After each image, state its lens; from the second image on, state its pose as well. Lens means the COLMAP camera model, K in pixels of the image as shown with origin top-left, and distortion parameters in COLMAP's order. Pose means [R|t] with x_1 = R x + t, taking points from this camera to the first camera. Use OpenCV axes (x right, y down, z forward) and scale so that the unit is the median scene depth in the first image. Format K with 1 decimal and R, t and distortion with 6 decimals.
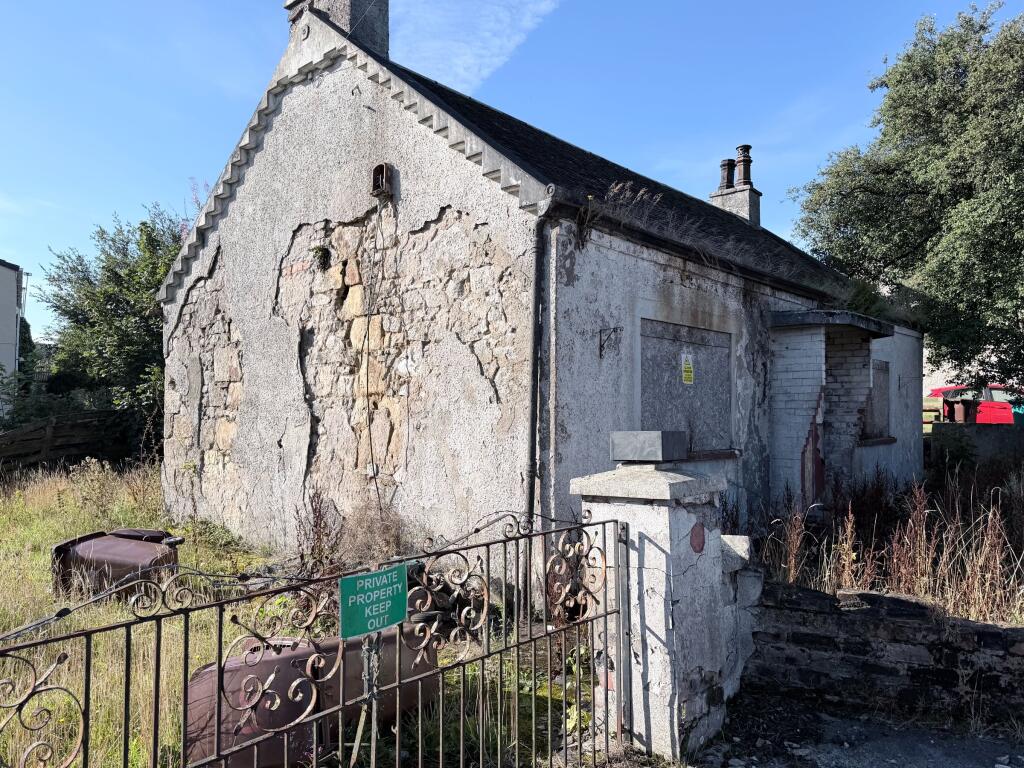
lens RADIAL K [[719.1, 0, 512.0], [0, 719.1, 405.3], [0, 0, 1]] dist [0.070600, 0.000003]
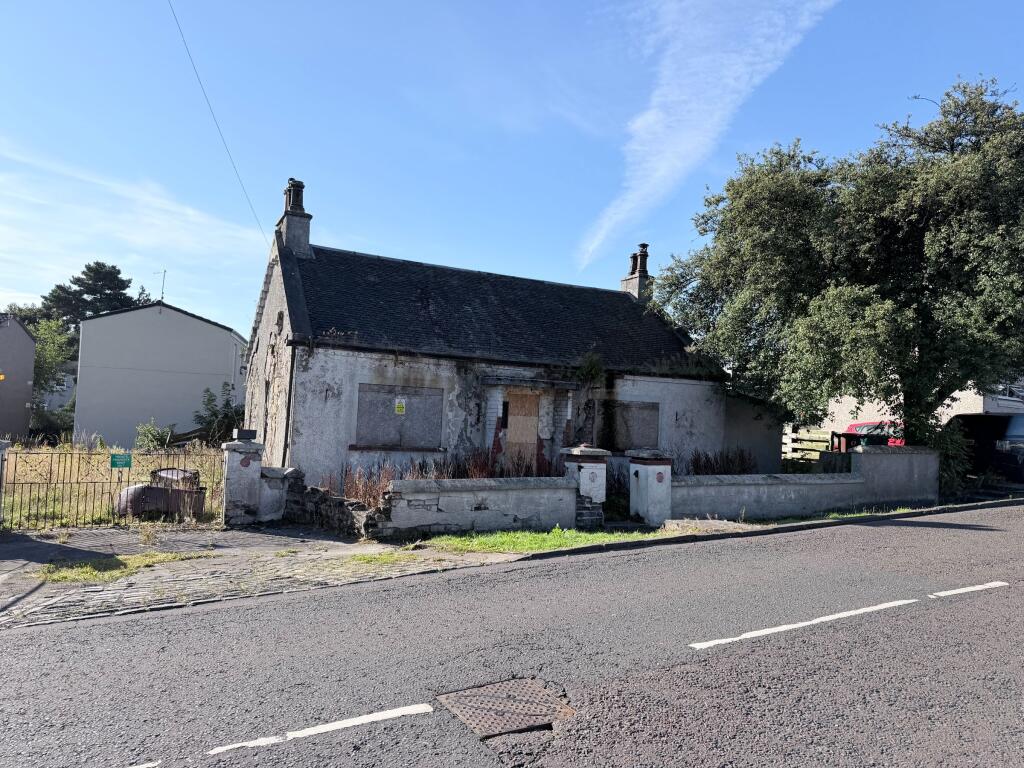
lens RADIAL K [[718.0, 0, 512.0], [0, 718.0, 384.0], [0, 0, 1]] dist [0.102713, -0.000097]
pose [[0.941125, 0.019258, -0.337511, 1.270221], [-0.037371, 0.998184, -0.047250, -0.029201], [0.335988, 0.057081, 0.940135, -0.864995]]
